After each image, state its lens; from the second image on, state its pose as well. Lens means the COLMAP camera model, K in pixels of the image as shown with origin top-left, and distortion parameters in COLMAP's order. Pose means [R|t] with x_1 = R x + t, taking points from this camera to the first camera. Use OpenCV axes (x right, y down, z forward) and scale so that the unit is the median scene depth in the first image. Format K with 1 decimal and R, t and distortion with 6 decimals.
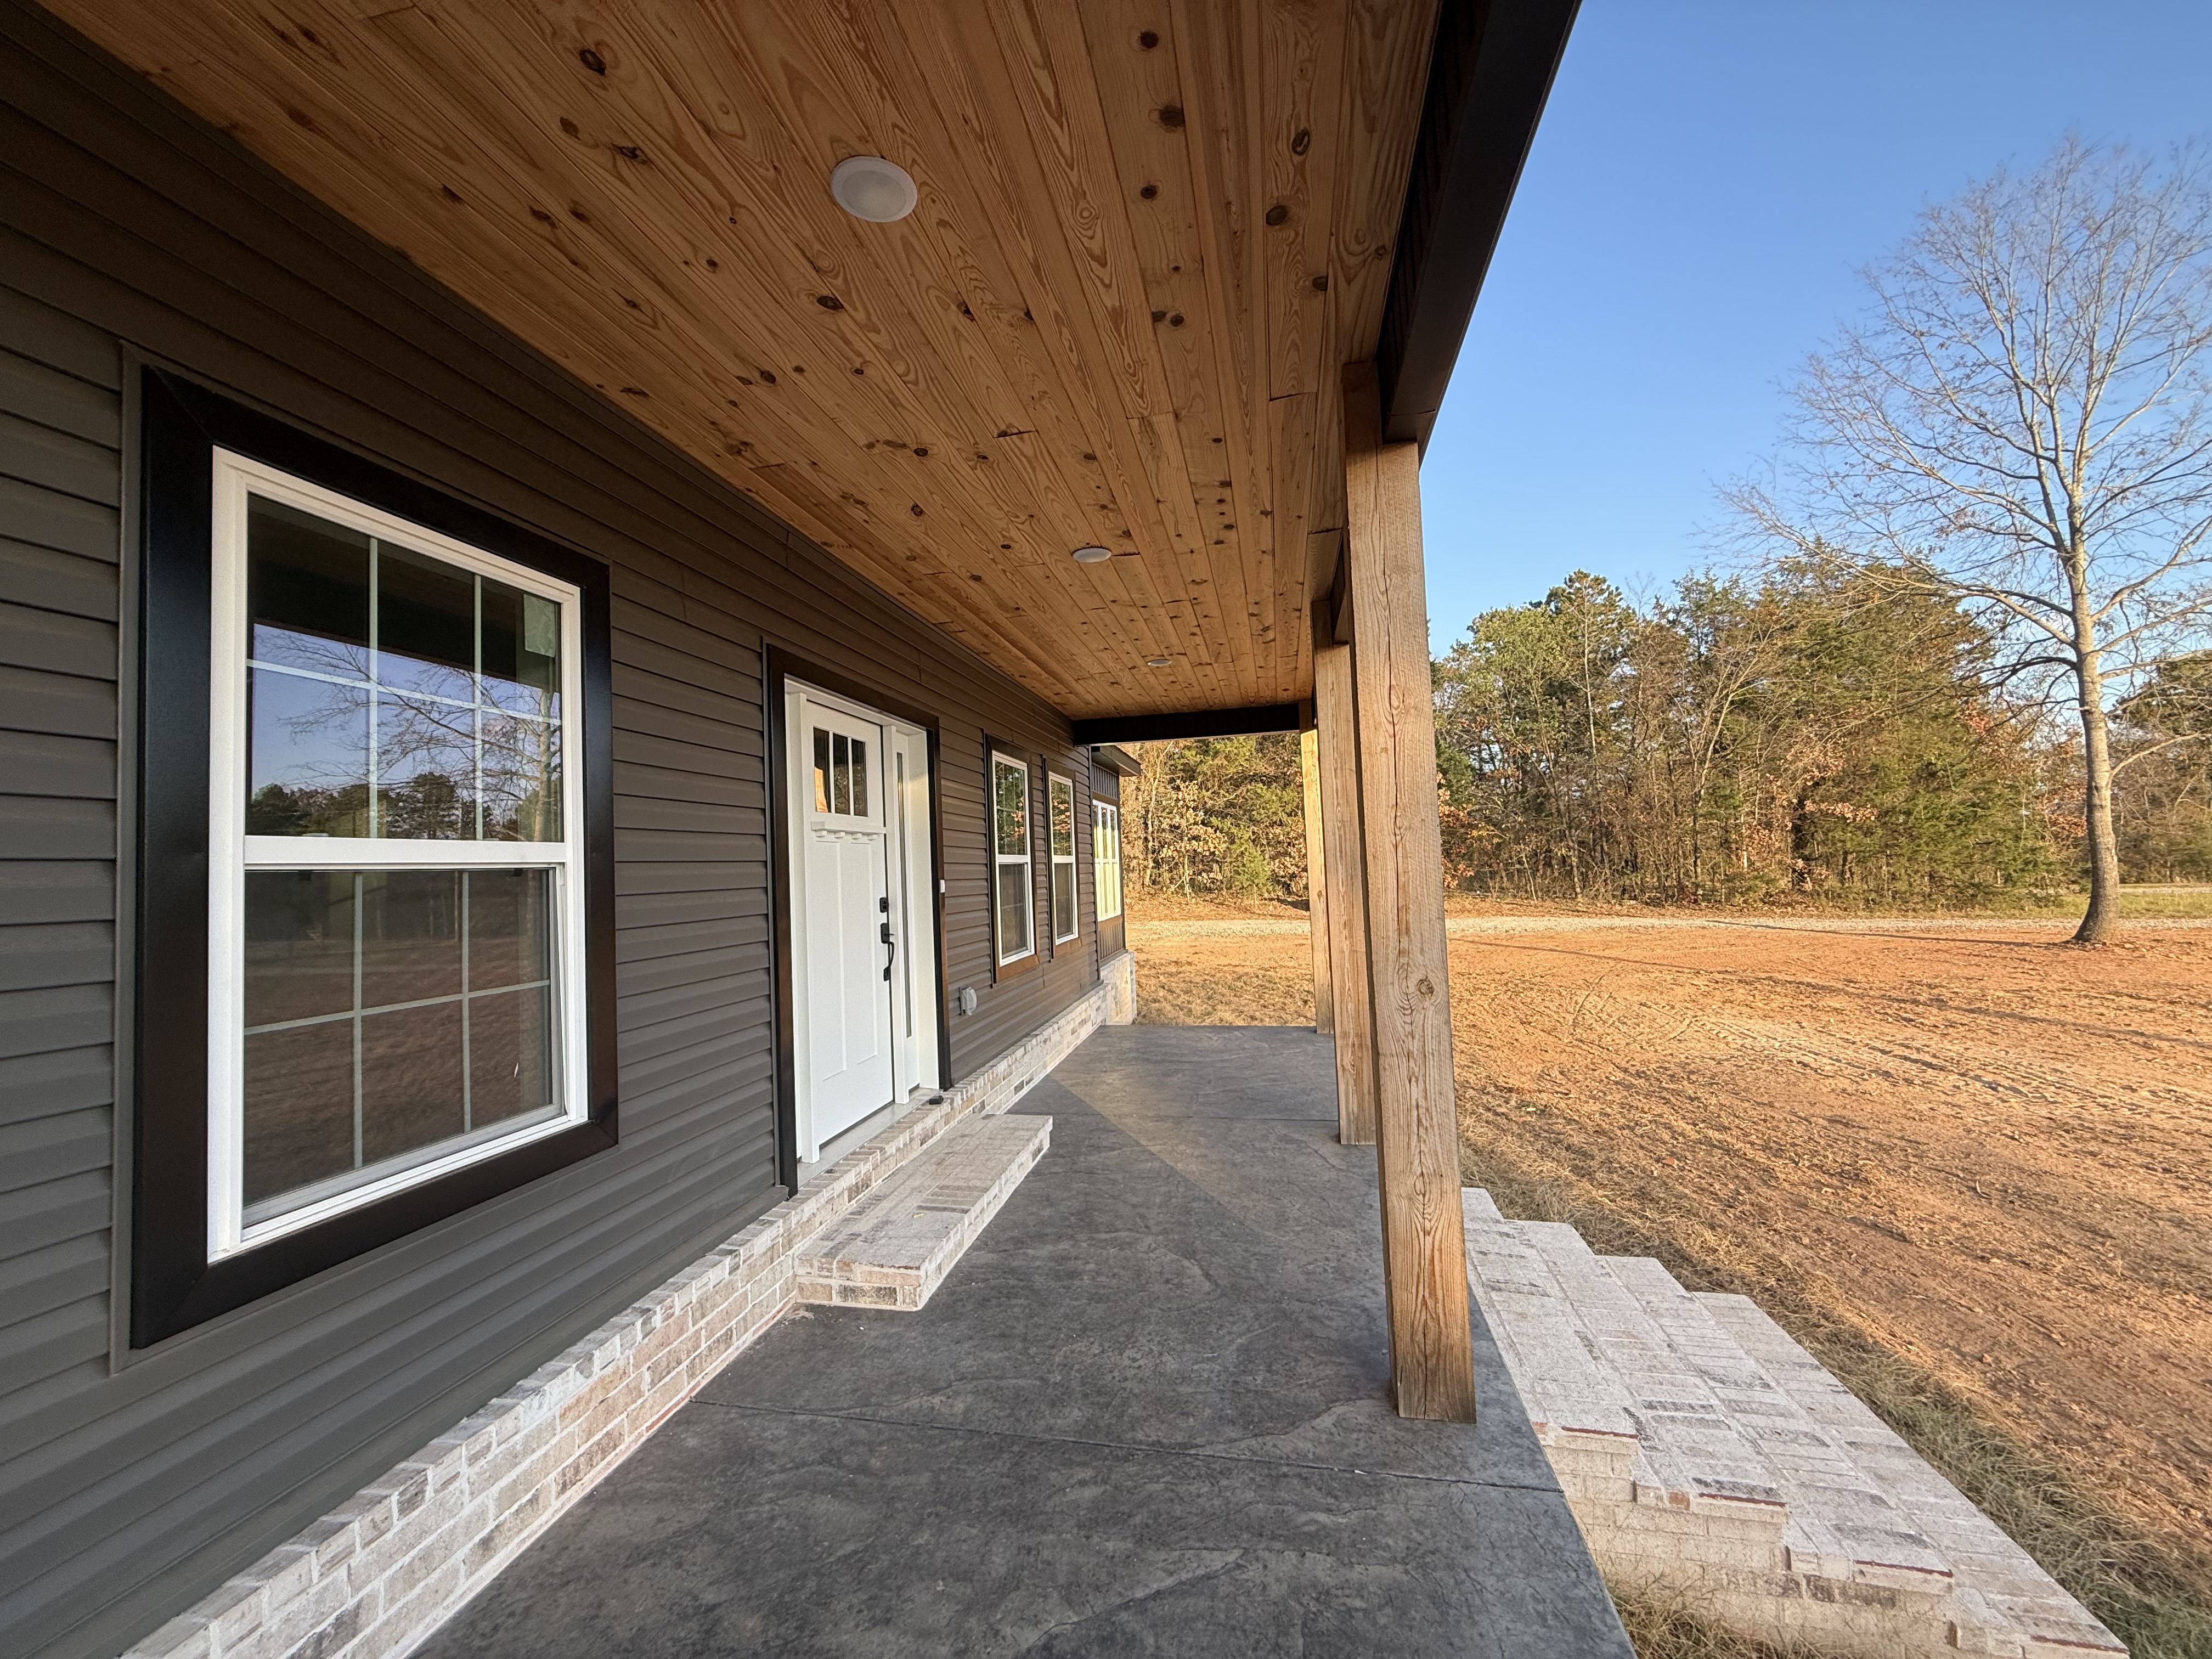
lens RADIAL K [[879.2, 0, 1098.6], [0, 879.2, 827.9], [0, 0, 1]] dist [0.000351, -0.000468]
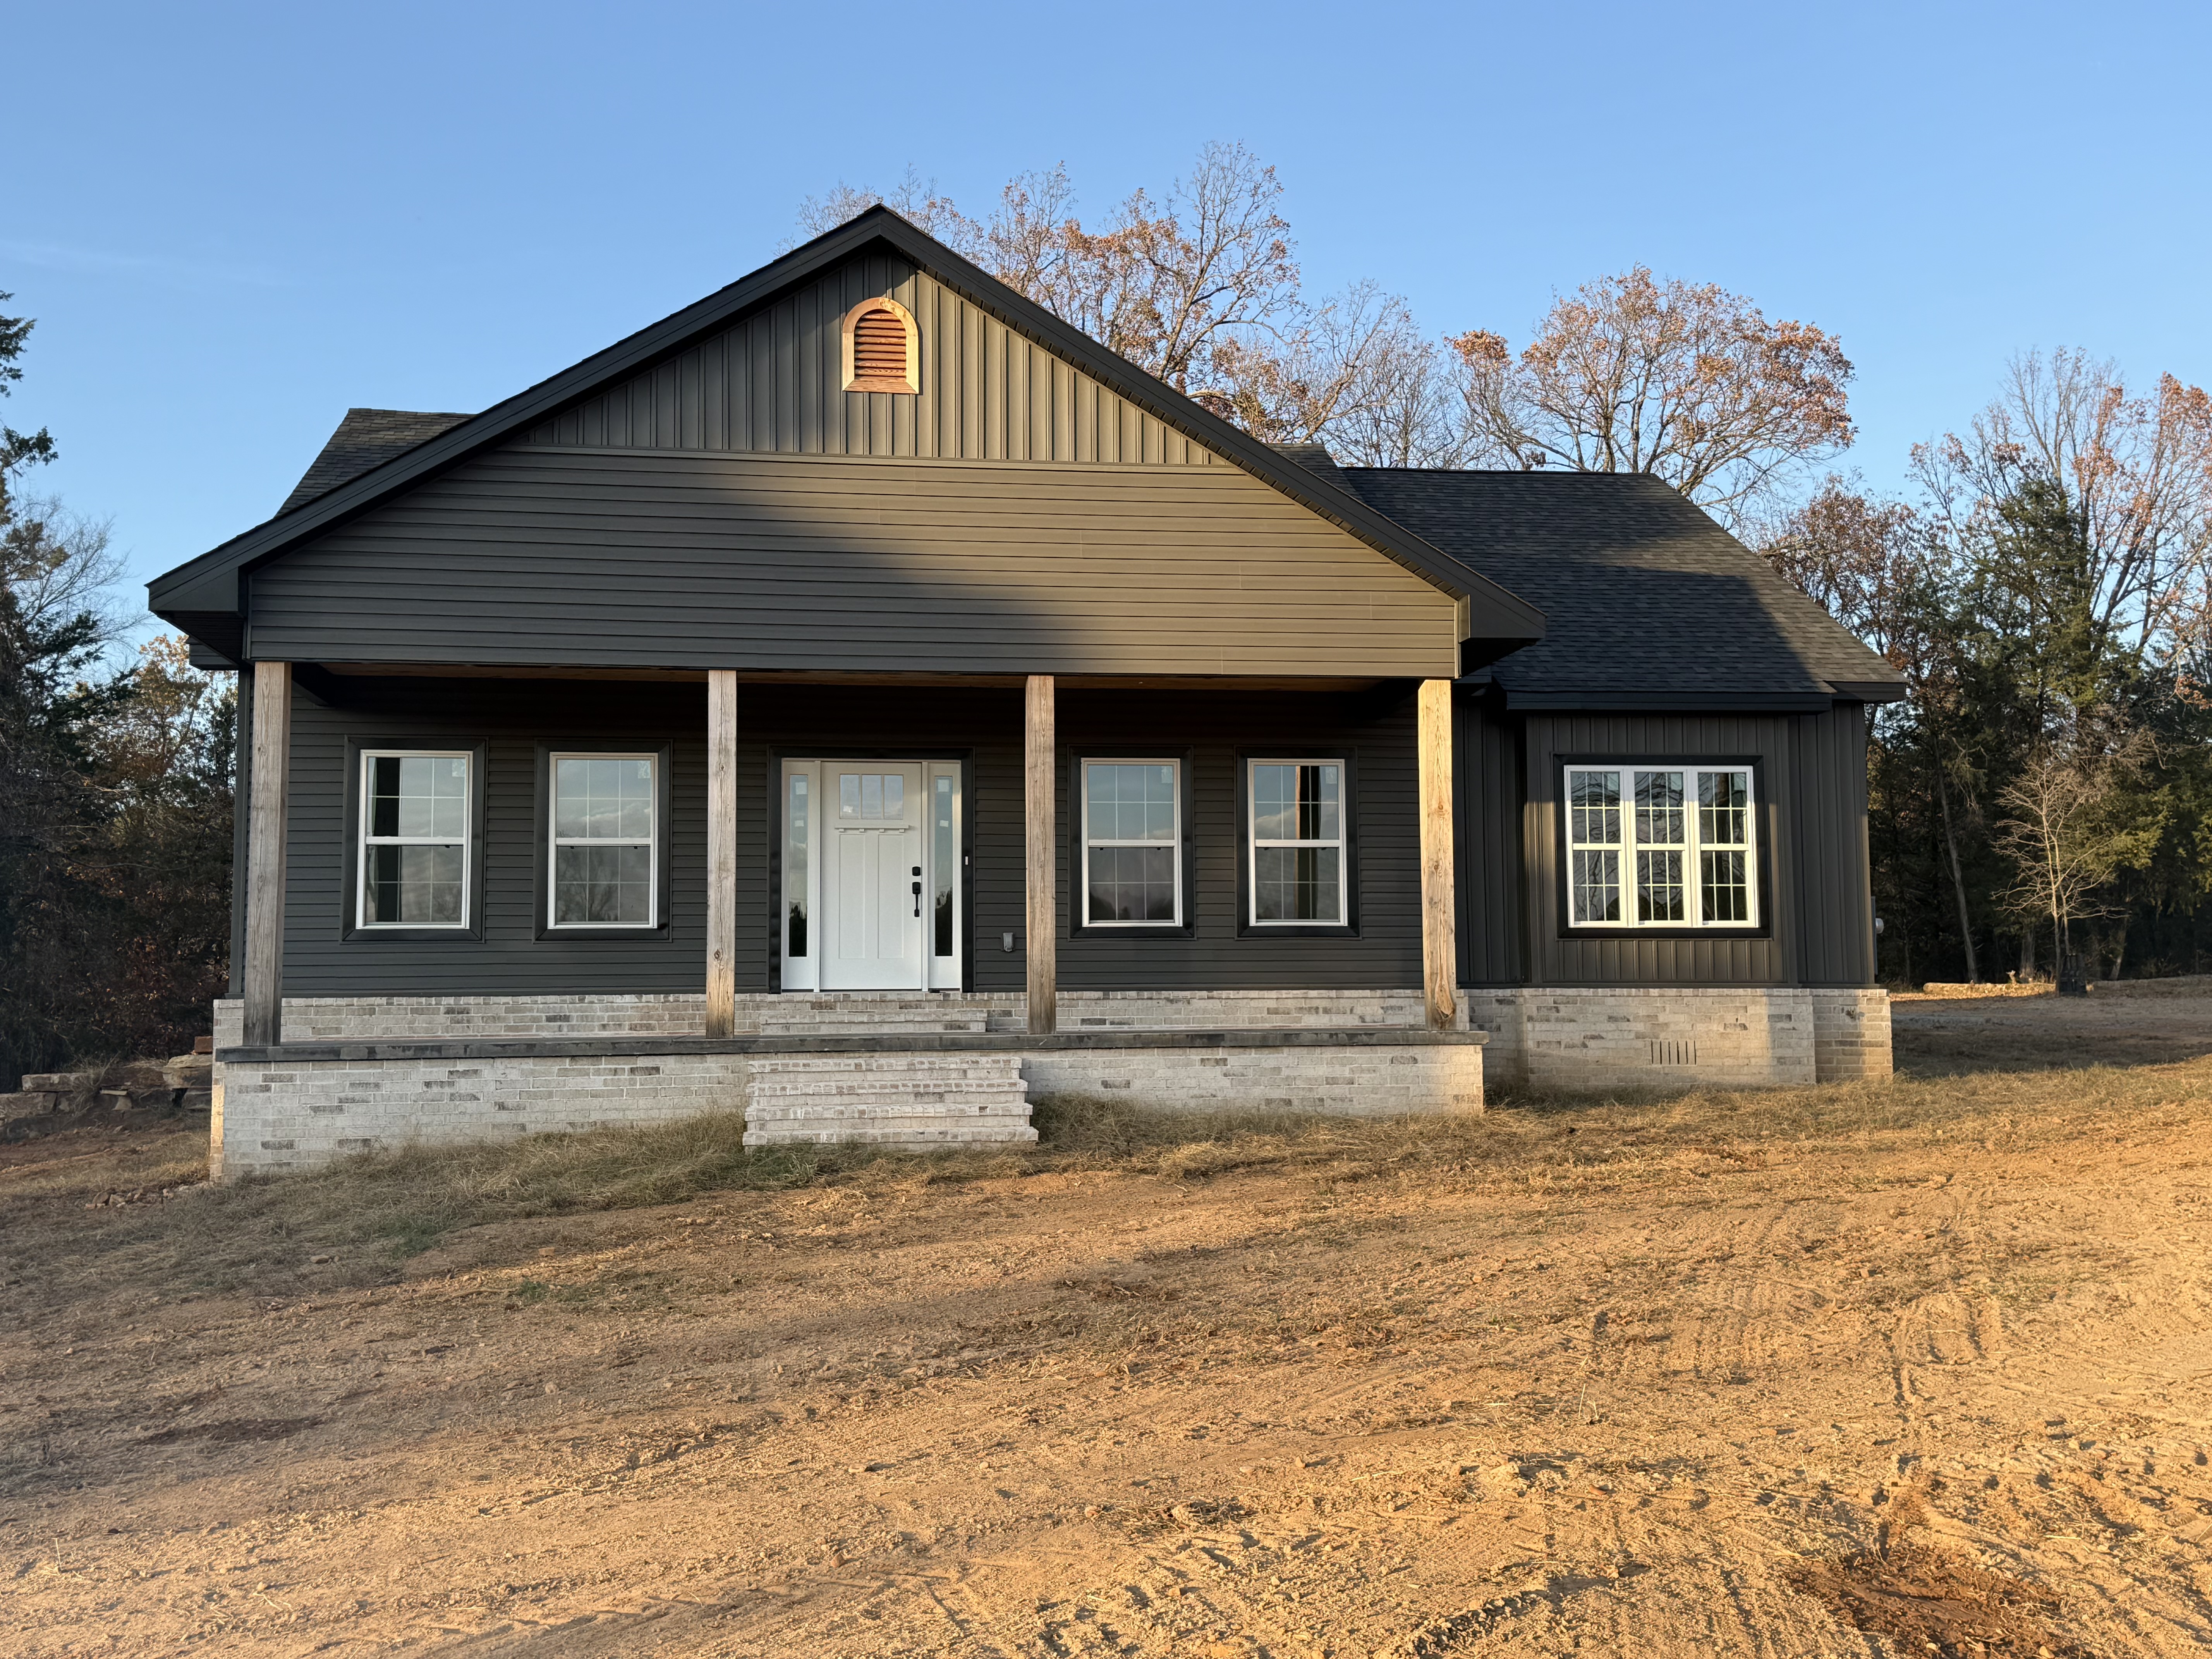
lens RADIAL K [[2236.6, 0, 1106.0], [0, 2236.6, 829.5], [0, 0, 1]] dist [0.132649, 0.001316]
pose [[0.337680, -0.036424, -0.940556, 5.054203], [0.038049, 0.998962, -0.025025, 0.168635], [0.940492, -0.027337, 0.338715, -0.119217]]
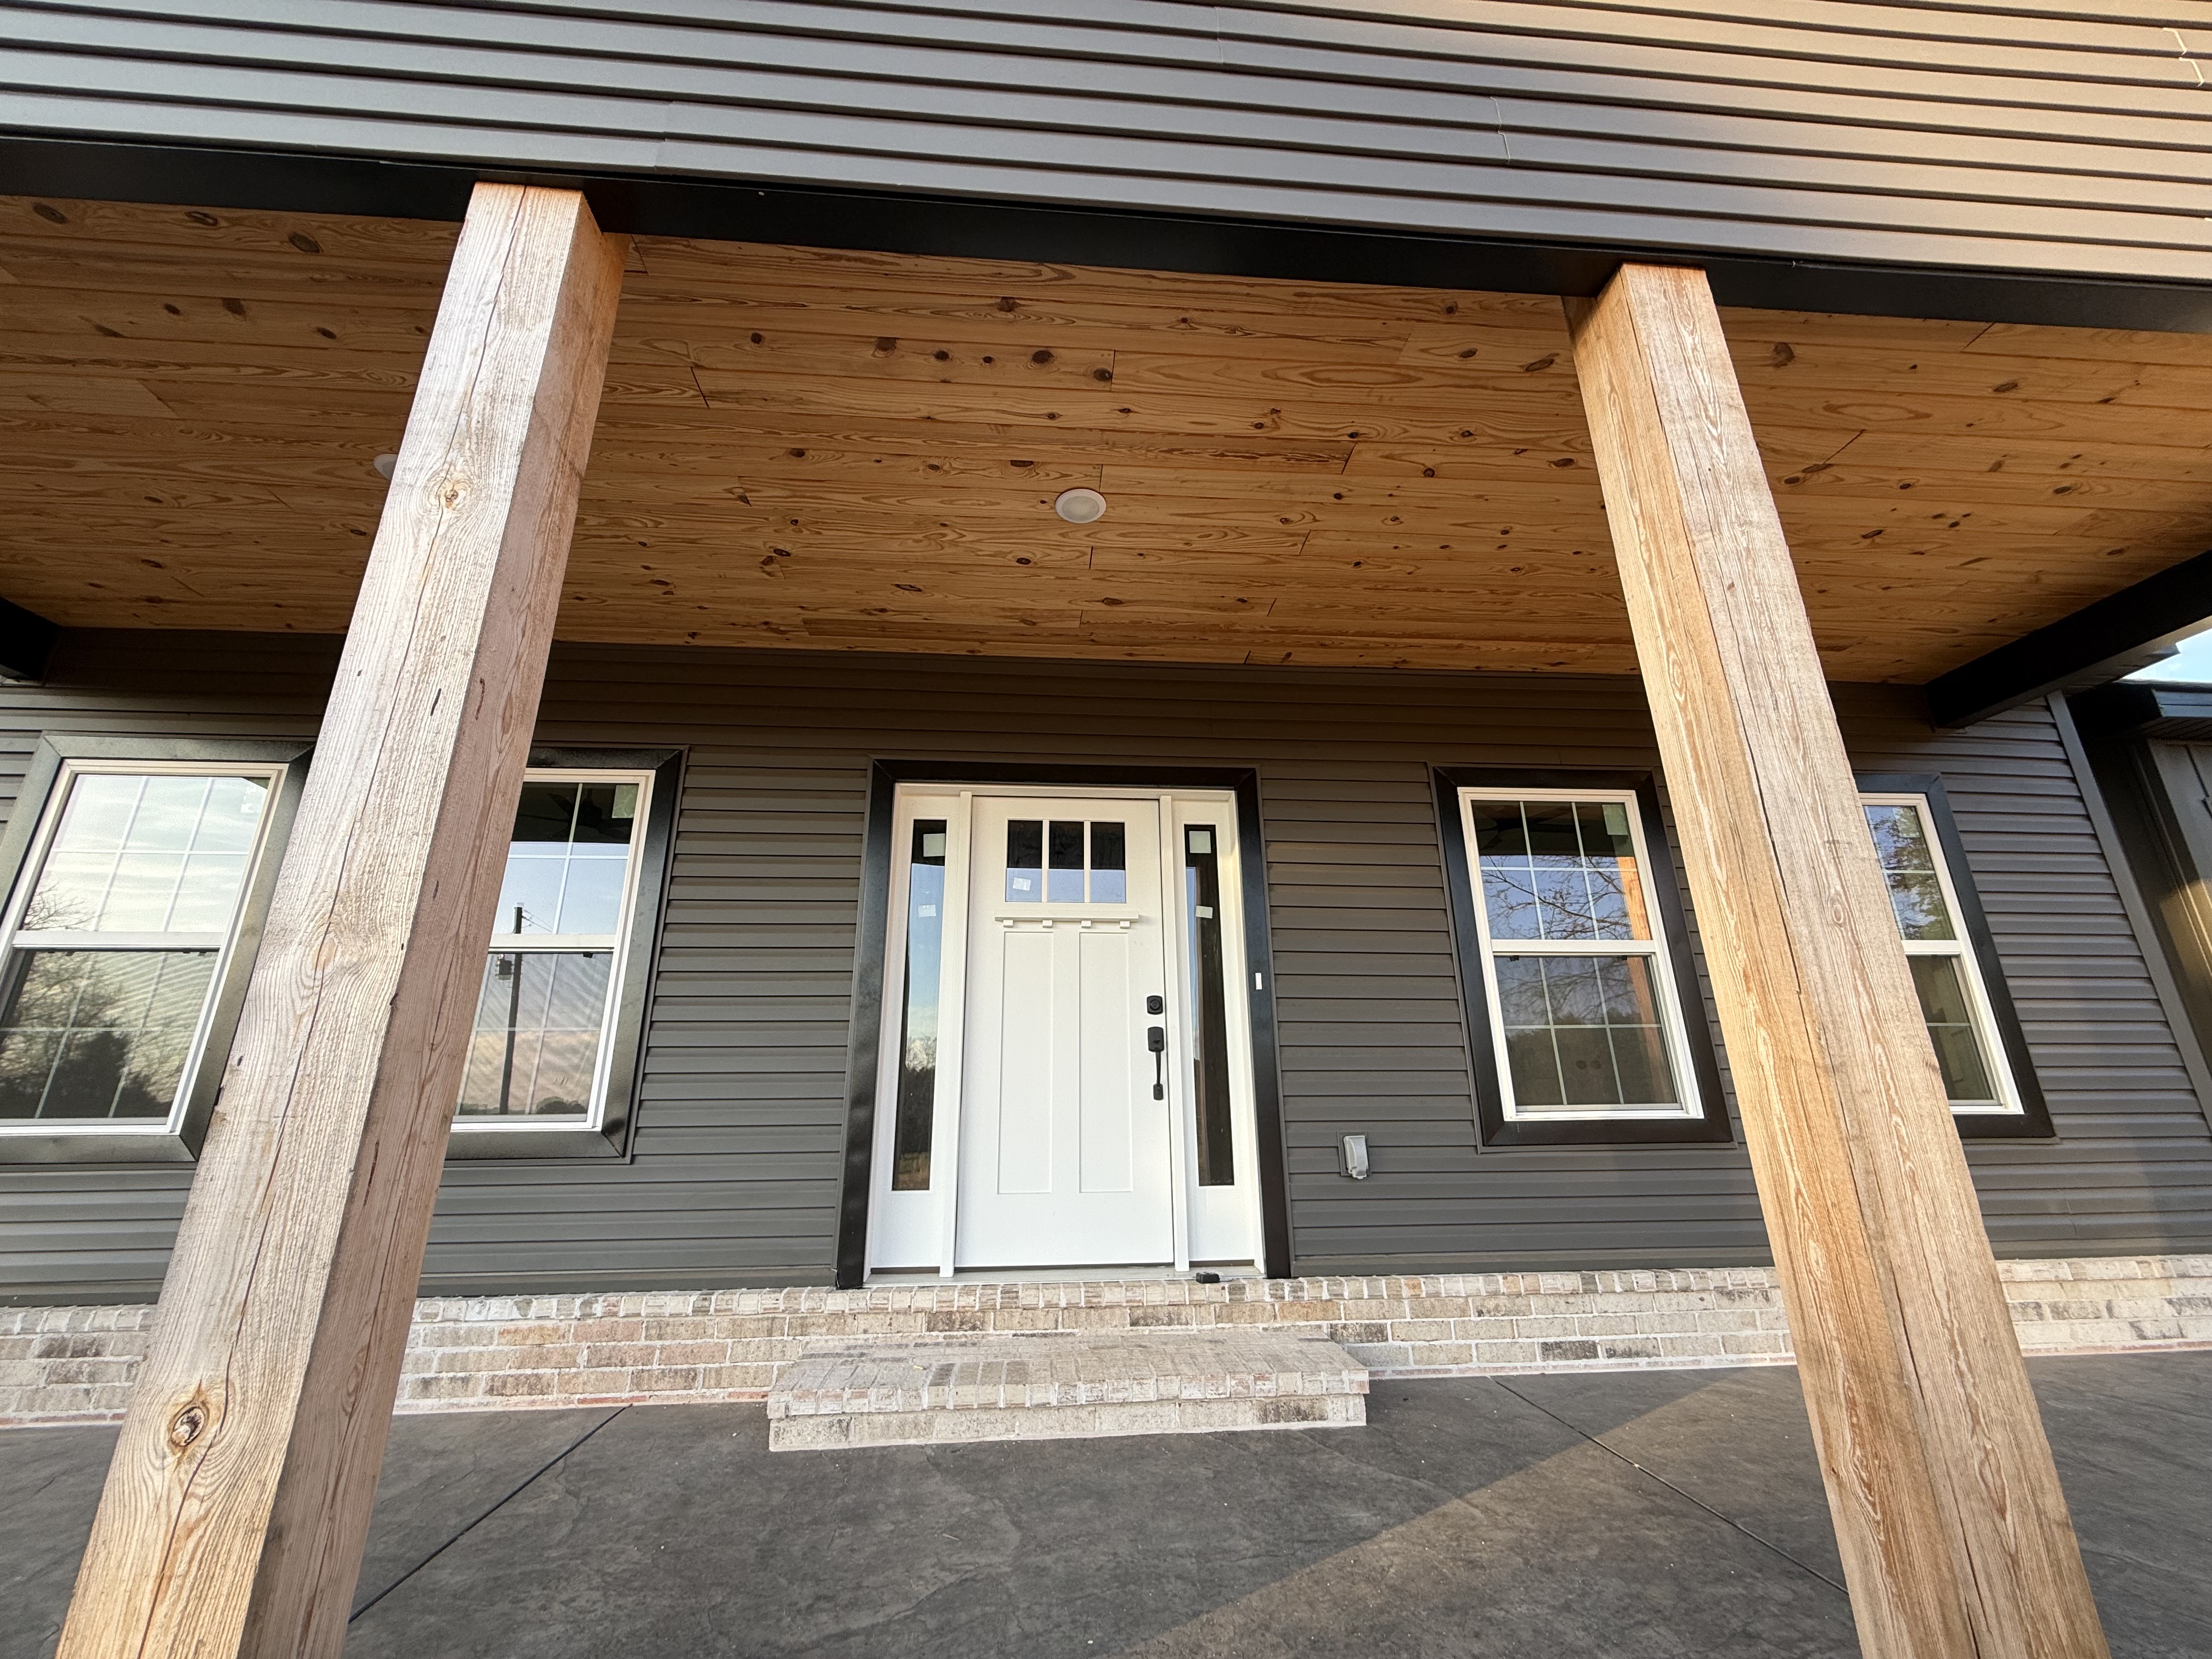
lens RADIAL K [[879.2, 0, 1098.6], [0, 879.2, 827.9], [0, 0, 1]] dist [0.000351, -0.000468]
pose [[0.279546, -0.252985, -0.926204, 0.728809], [0.044149, 0.967029, -0.250811, 0.173427], [0.959117, 0.029222, 0.281498, 0.932040]]
